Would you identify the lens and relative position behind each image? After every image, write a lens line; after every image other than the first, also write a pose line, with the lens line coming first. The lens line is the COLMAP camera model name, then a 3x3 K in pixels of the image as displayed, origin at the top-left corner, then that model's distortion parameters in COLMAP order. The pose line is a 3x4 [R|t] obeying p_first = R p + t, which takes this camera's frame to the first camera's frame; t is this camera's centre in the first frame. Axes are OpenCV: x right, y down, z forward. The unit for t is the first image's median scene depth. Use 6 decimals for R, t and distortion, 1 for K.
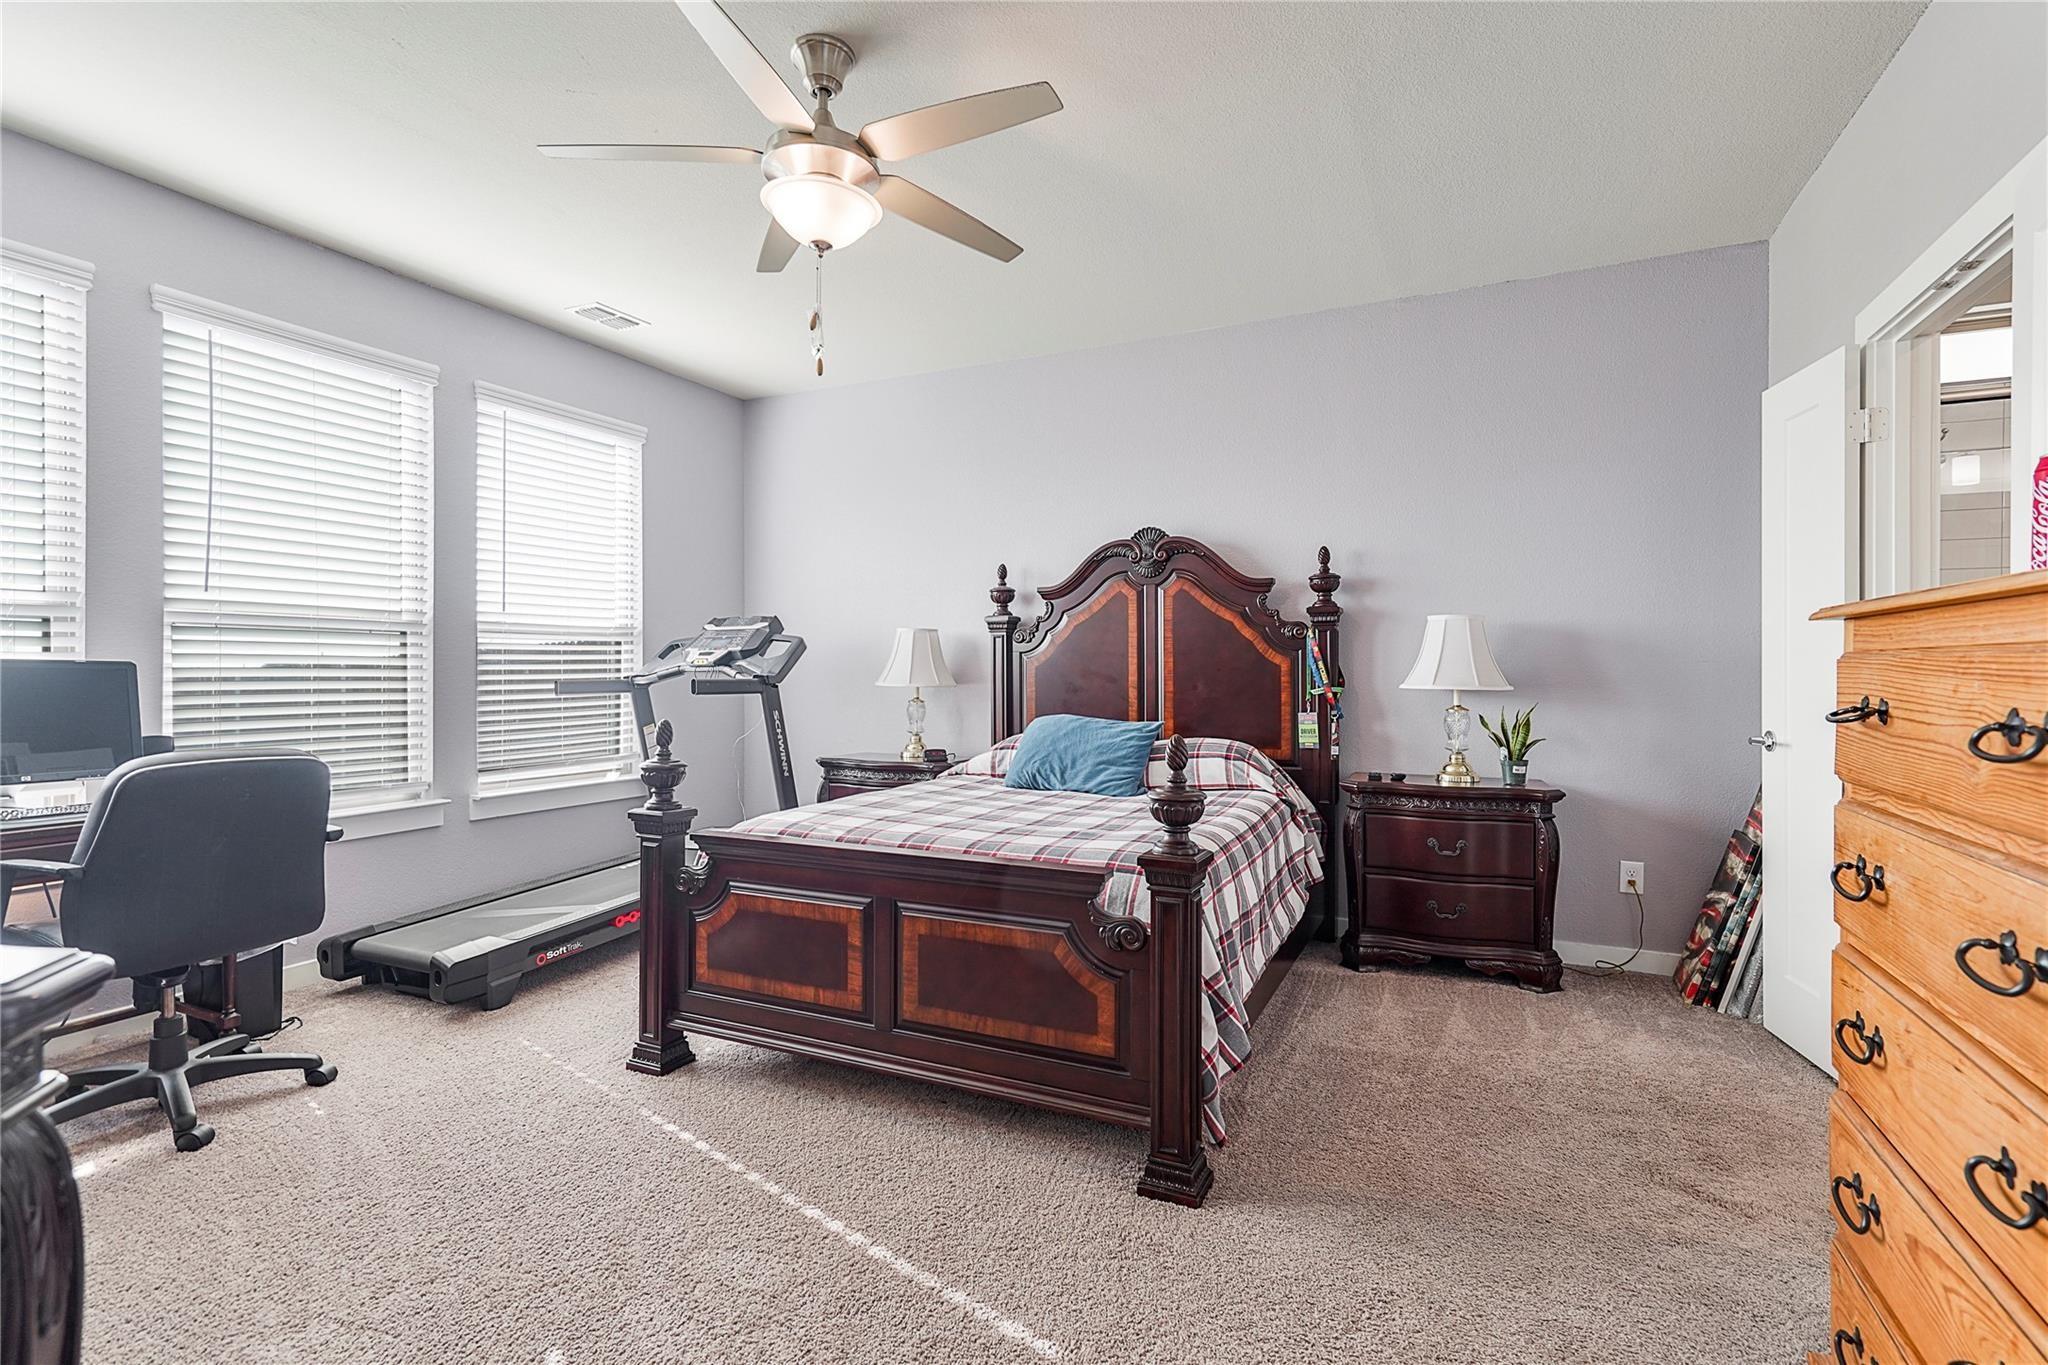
lens RADIAL K [[950.0, 0, 1027.1], [0, 950.0, 676.8], [0, 0, 1]] dist [0.002648, 0.000642]
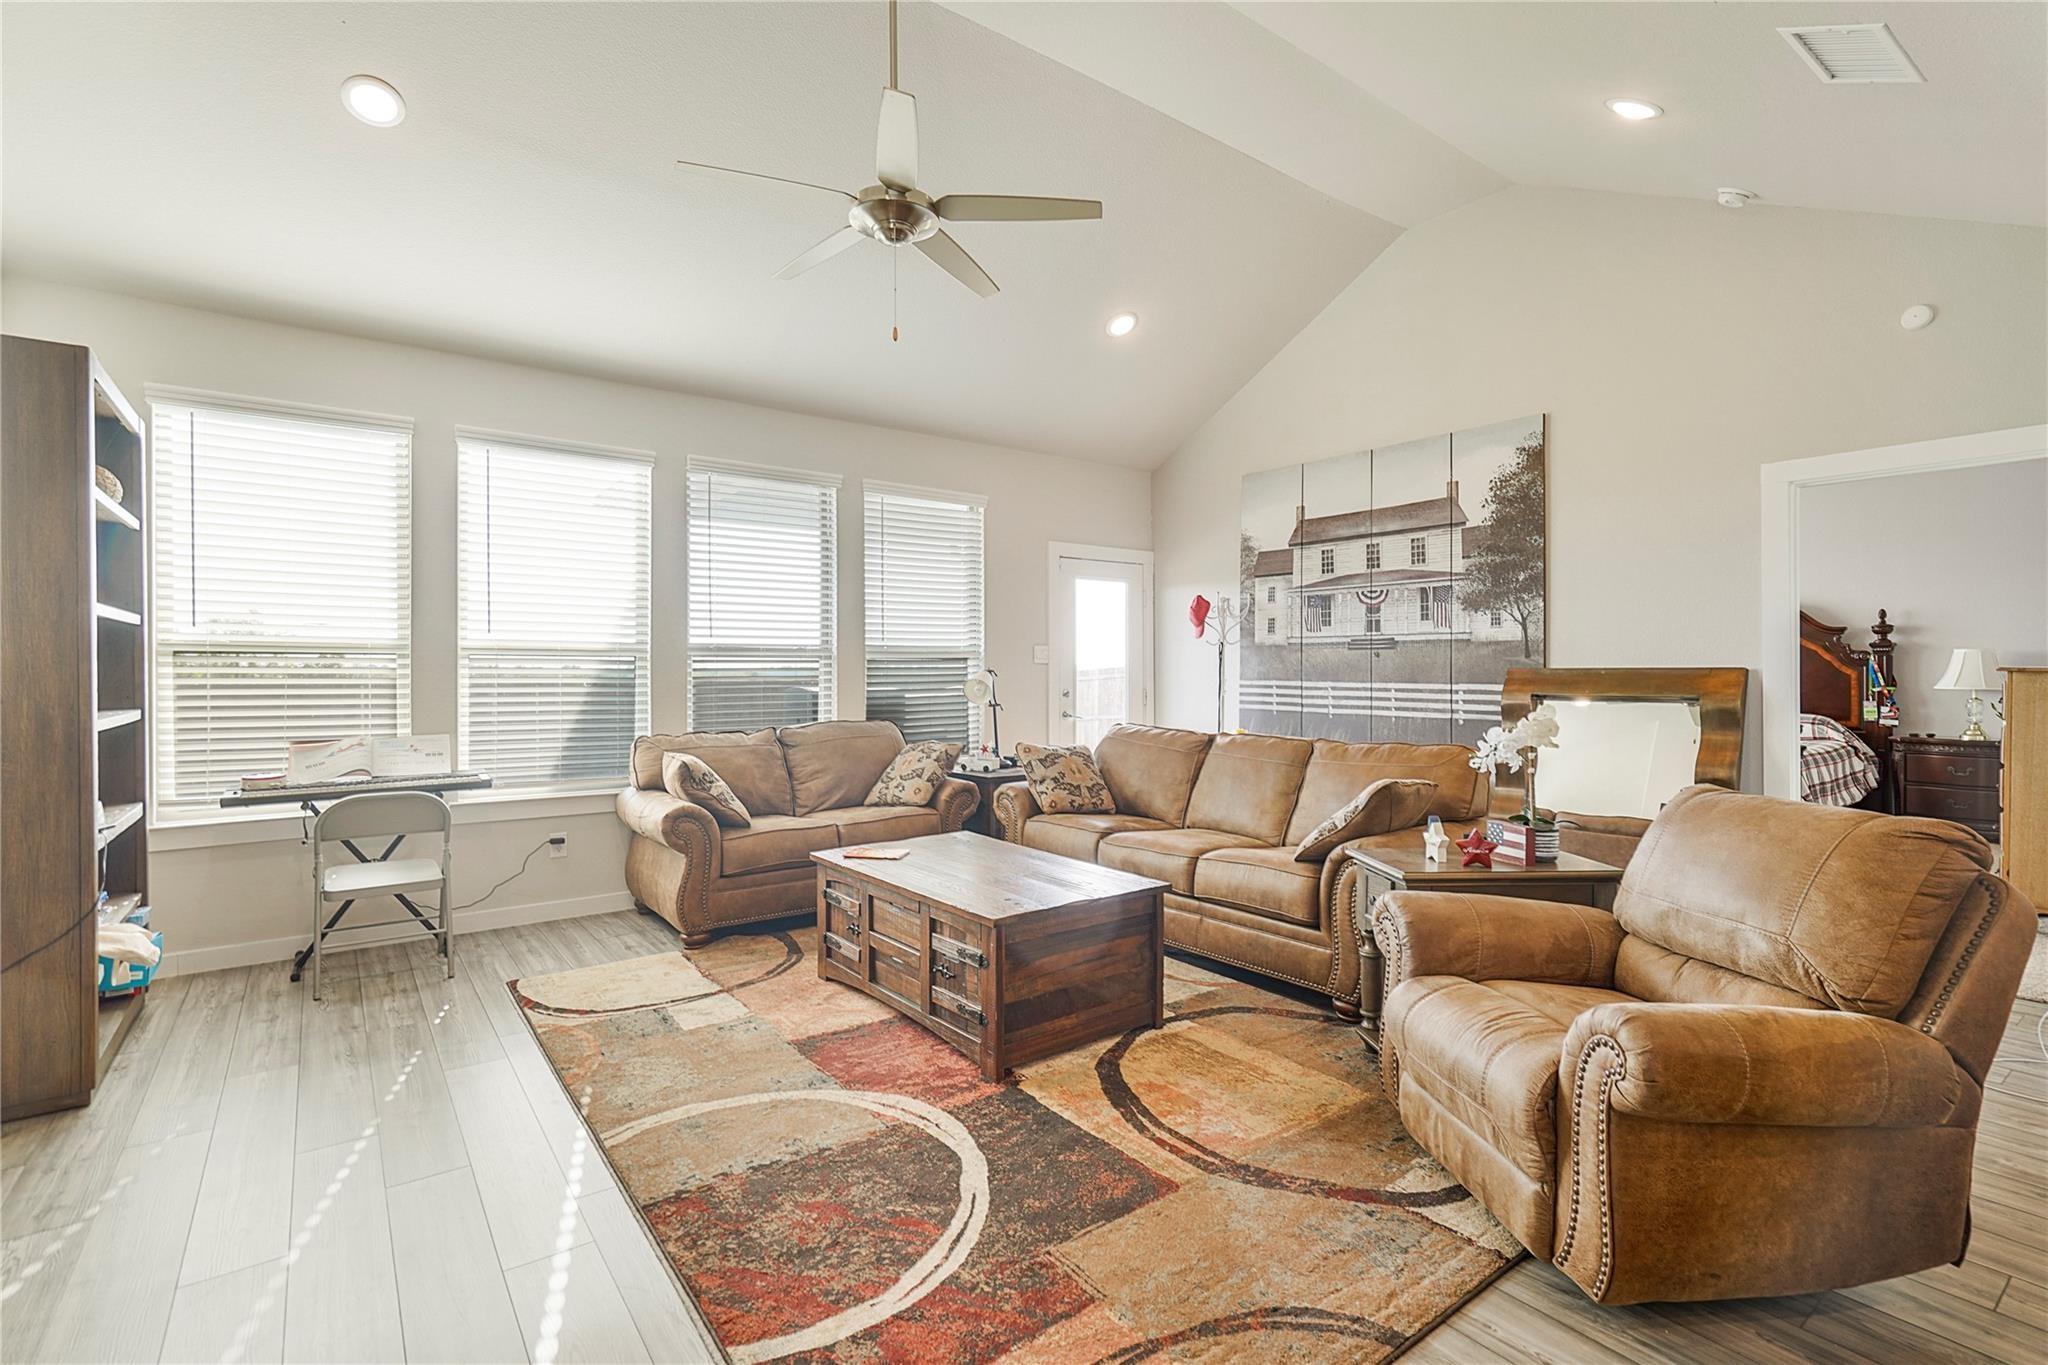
lens RADIAL K [[950.0, 0, 1005.2], [0, 950.0, 680.6], [0, 0, 1]] dist [0.002648, 0.000642]
pose [[0.880795, 0.004585, -0.473476, -0.298223], [-0.004002, 0.999989, 0.002239, 0.001168], [0.473481, -0.000077, 0.880804, -1.385717]]
